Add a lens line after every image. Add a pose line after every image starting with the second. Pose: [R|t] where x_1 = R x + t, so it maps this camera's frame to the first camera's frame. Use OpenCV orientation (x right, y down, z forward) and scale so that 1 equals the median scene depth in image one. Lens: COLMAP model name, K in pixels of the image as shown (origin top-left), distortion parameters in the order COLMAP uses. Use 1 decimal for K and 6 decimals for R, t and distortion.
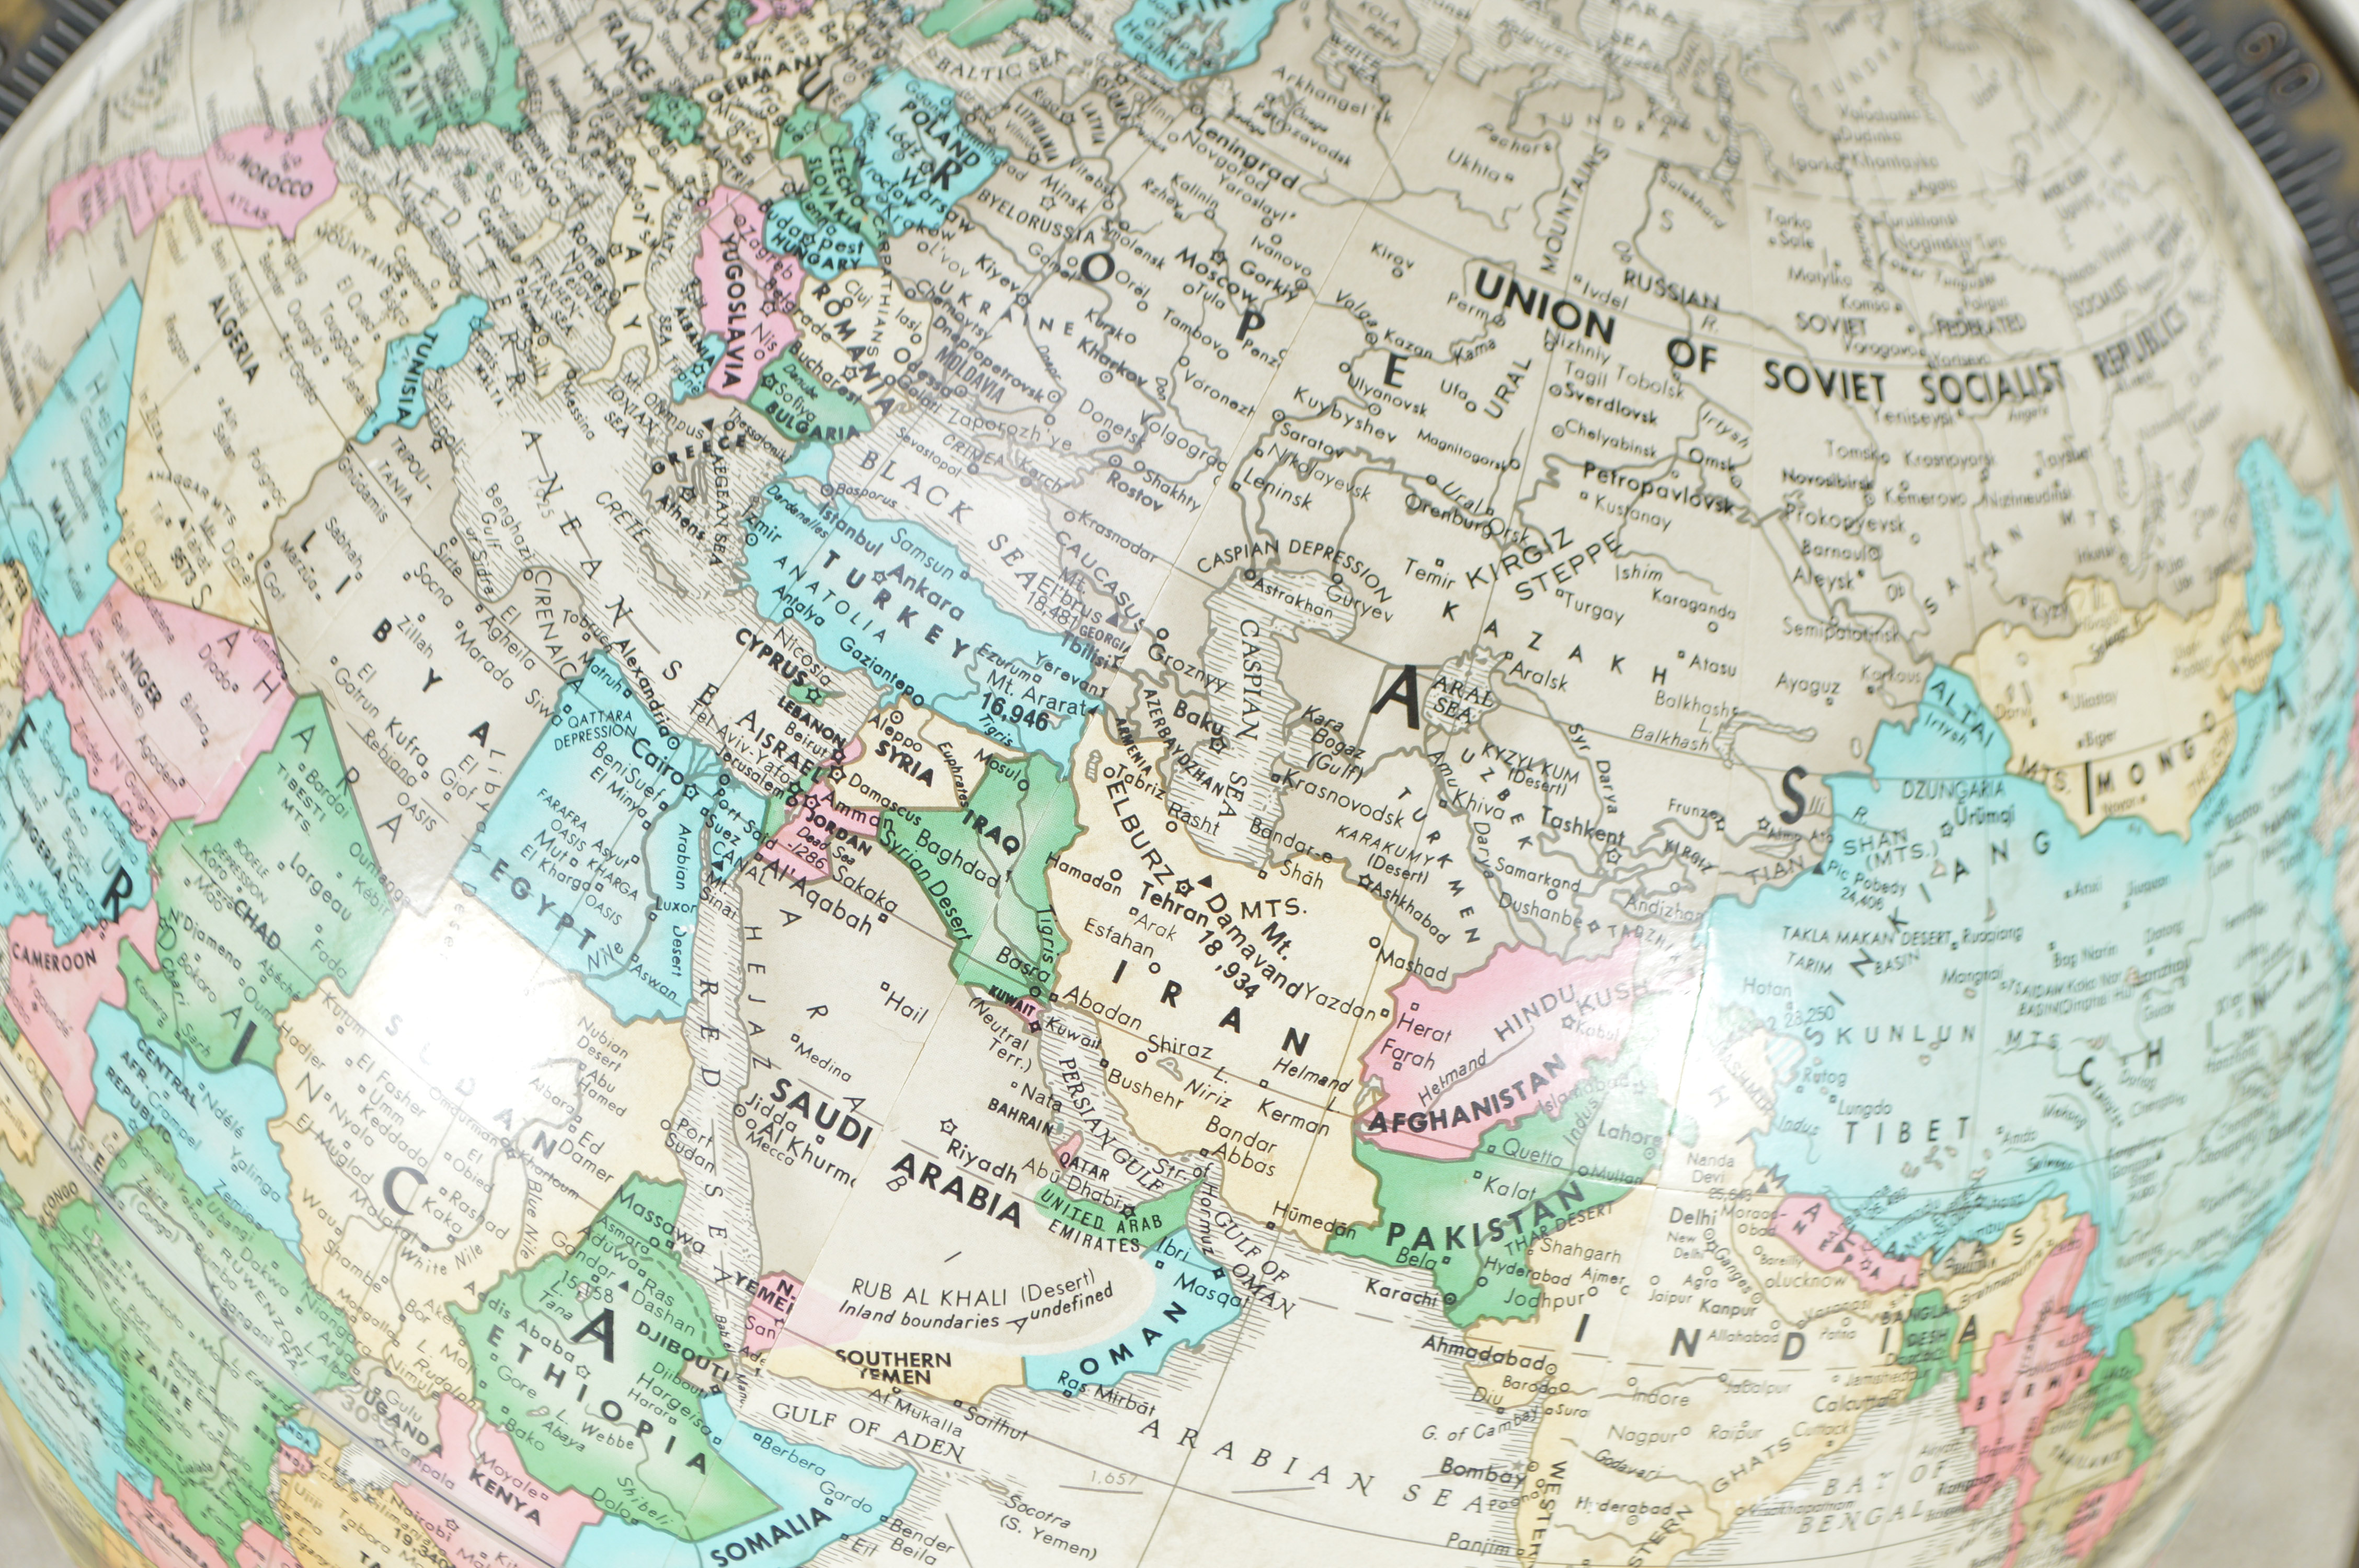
lens RADIAL K [[4752.0, 0, 1181.5], [0, 4752.0, 788.1], [0, 0, 1]] dist [0.005300, 0.000000]
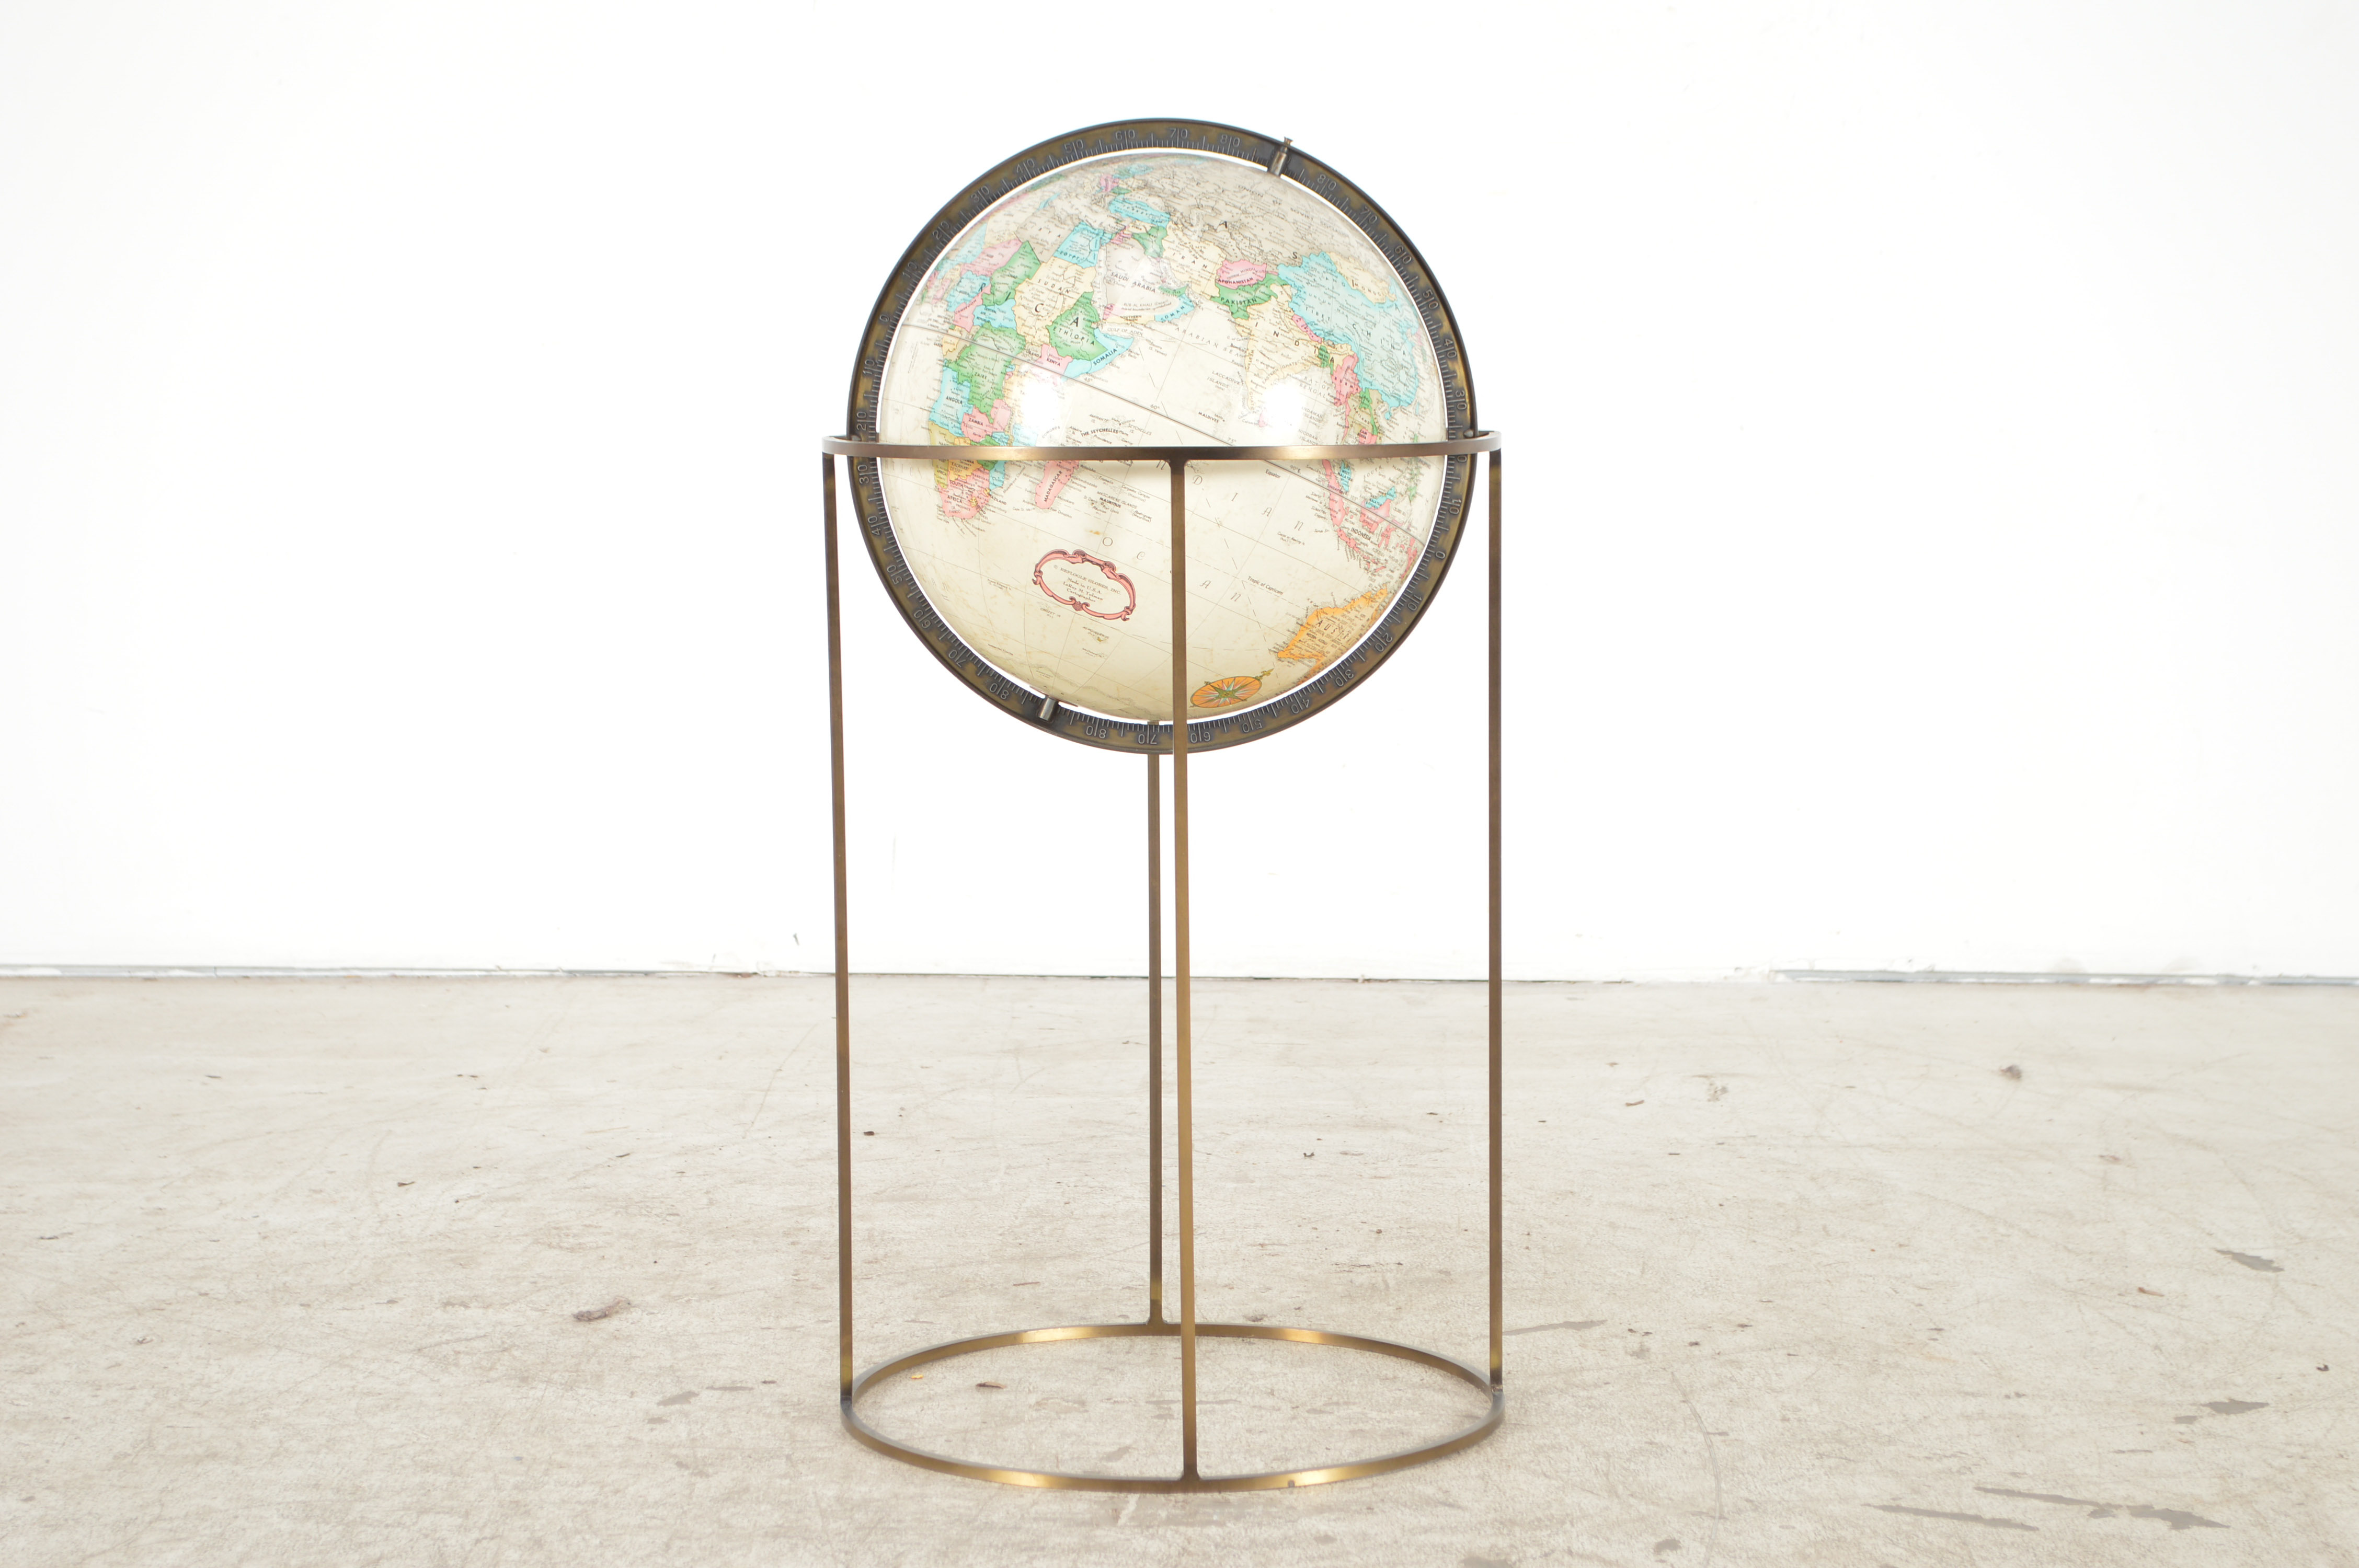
lens RADIAL K [[4752.0, 0, 1179.9], [0, 4752.0, 783.4], [0, 0, 1]] dist [0.005300, 0.000000]
pose [[0.999399, 0.031446, 0.014579, -0.066259], [-0.014658, 0.764590, -0.644350, 4.023600], [-0.031409, 0.643749, 0.764592, -2.819158]]
